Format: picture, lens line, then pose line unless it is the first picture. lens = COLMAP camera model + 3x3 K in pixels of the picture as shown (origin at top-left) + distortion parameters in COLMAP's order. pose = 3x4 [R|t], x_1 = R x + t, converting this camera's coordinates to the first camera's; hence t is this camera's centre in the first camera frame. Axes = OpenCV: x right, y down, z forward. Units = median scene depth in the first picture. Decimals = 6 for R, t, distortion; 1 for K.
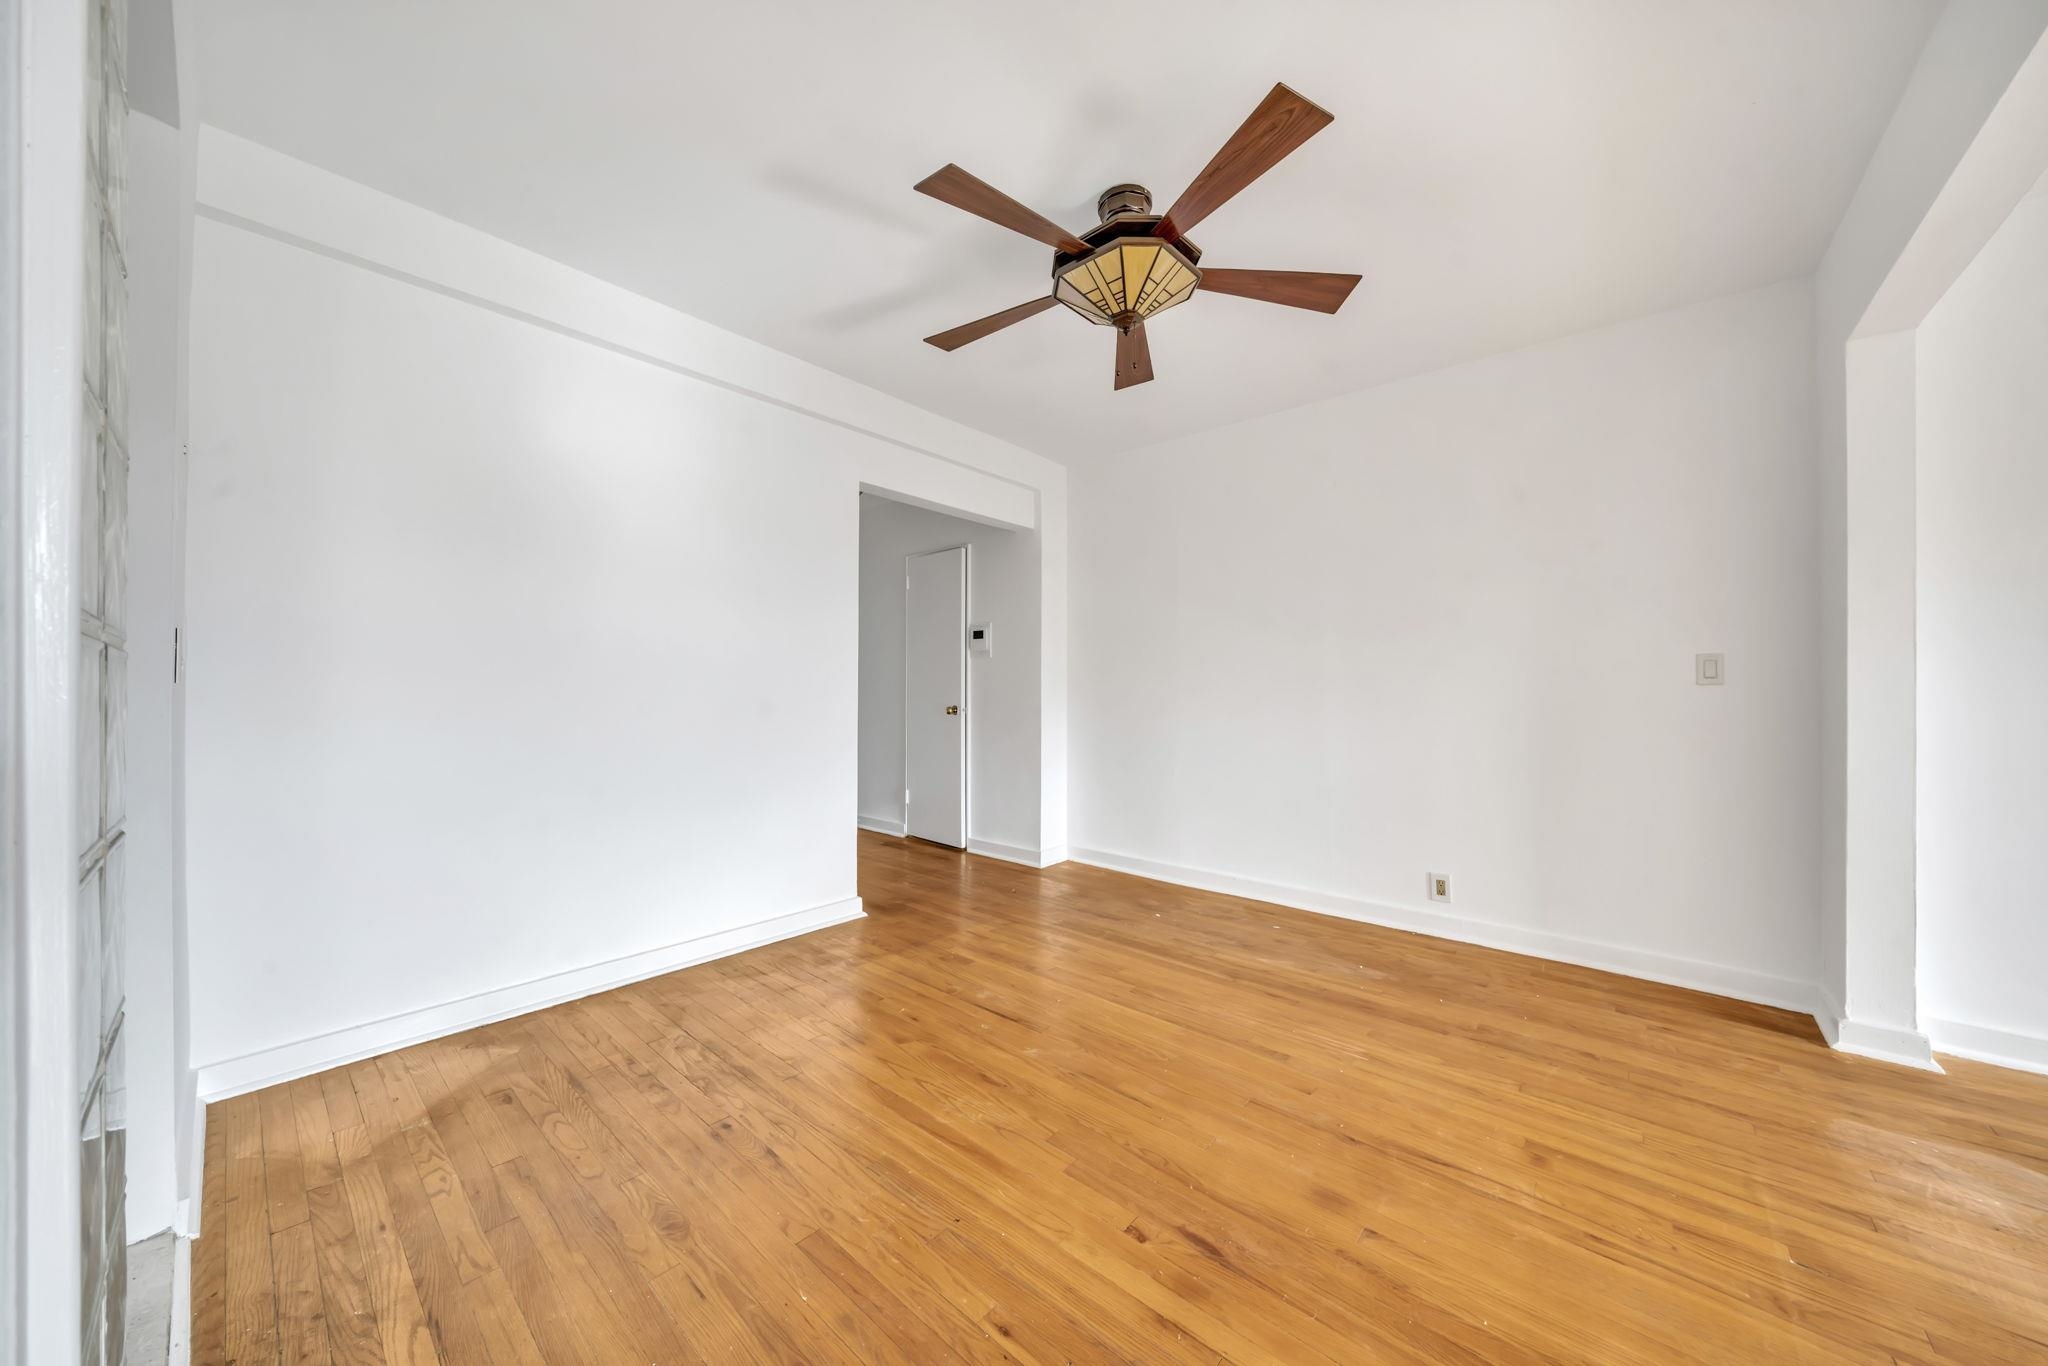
lens RADIAL K [[704.0, 0, 1010.4], [0, 704.0, 669.1], [0, 0, 1]] dist [-0.000398, 0.000048]
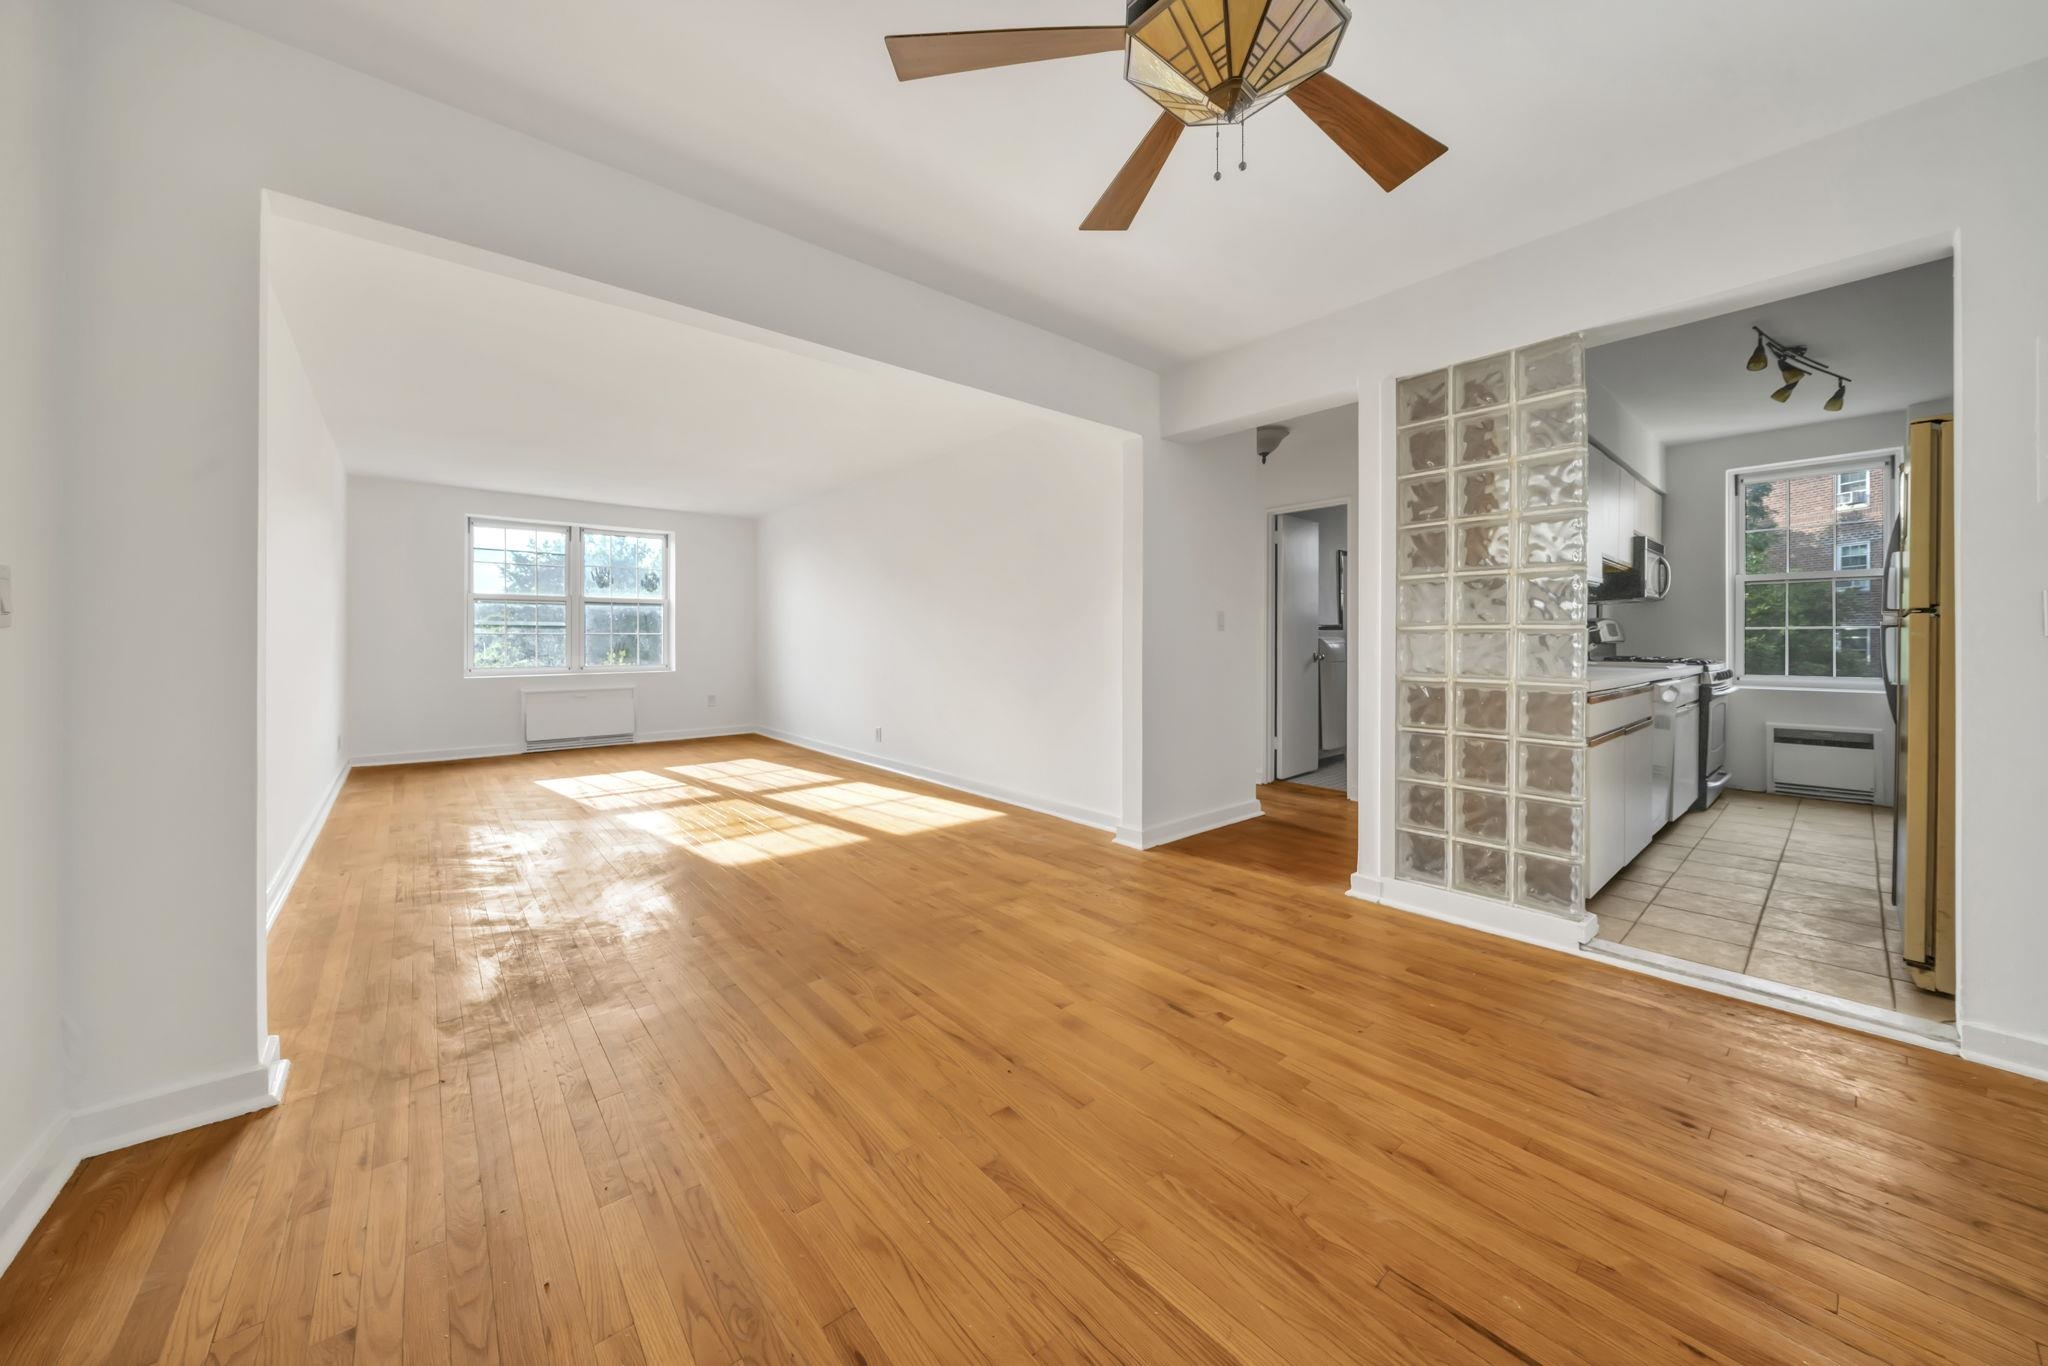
lens RADIAL K [[711.4, 0, 1020.6], [0, 711.4, 644.2], [0, 0, 1]] dist [-0.000254, 0.000097]
pose [[-0.990200, -0.001842, 0.139646, 0.235387], [-0.005247, 0.999698, -0.024016, 0.047775], [-0.139559, -0.024513, -0.989910, 1.523898]]
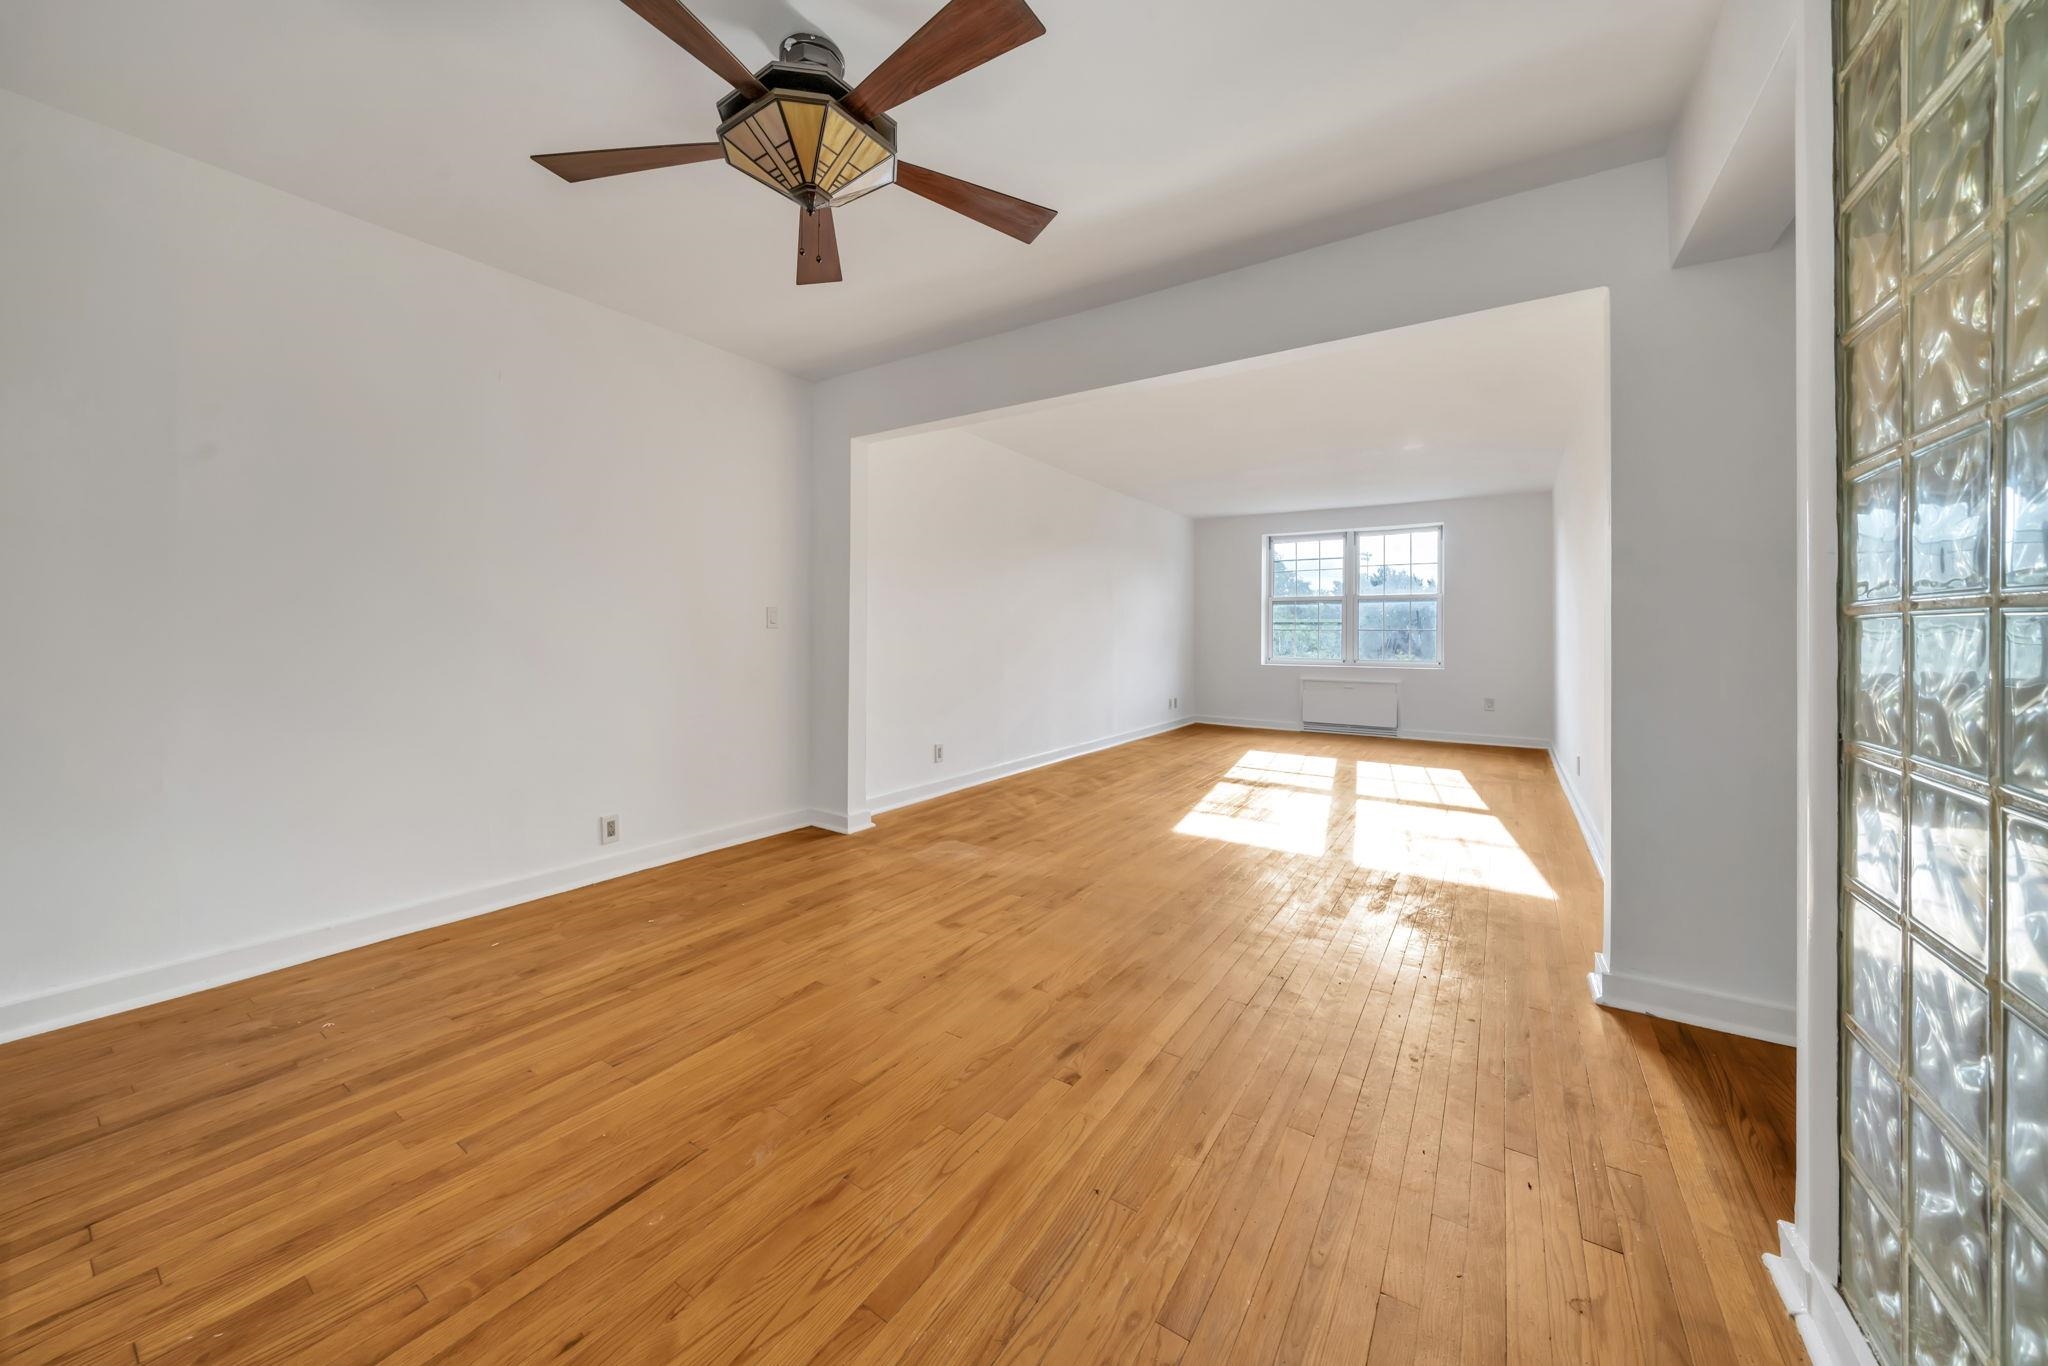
lens RADIAL K [[730.5, 0, 1005.4], [0, 730.5, 628.9], [0, 0, 1]] dist [-0.001388, -0.000120]
pose [[-0.130946, 0.003853, 0.991382, -0.643055], [-0.036177, 0.999308, -0.008662, 0.023615], [-0.990729, -0.037000, -0.130716, 0.792817]]
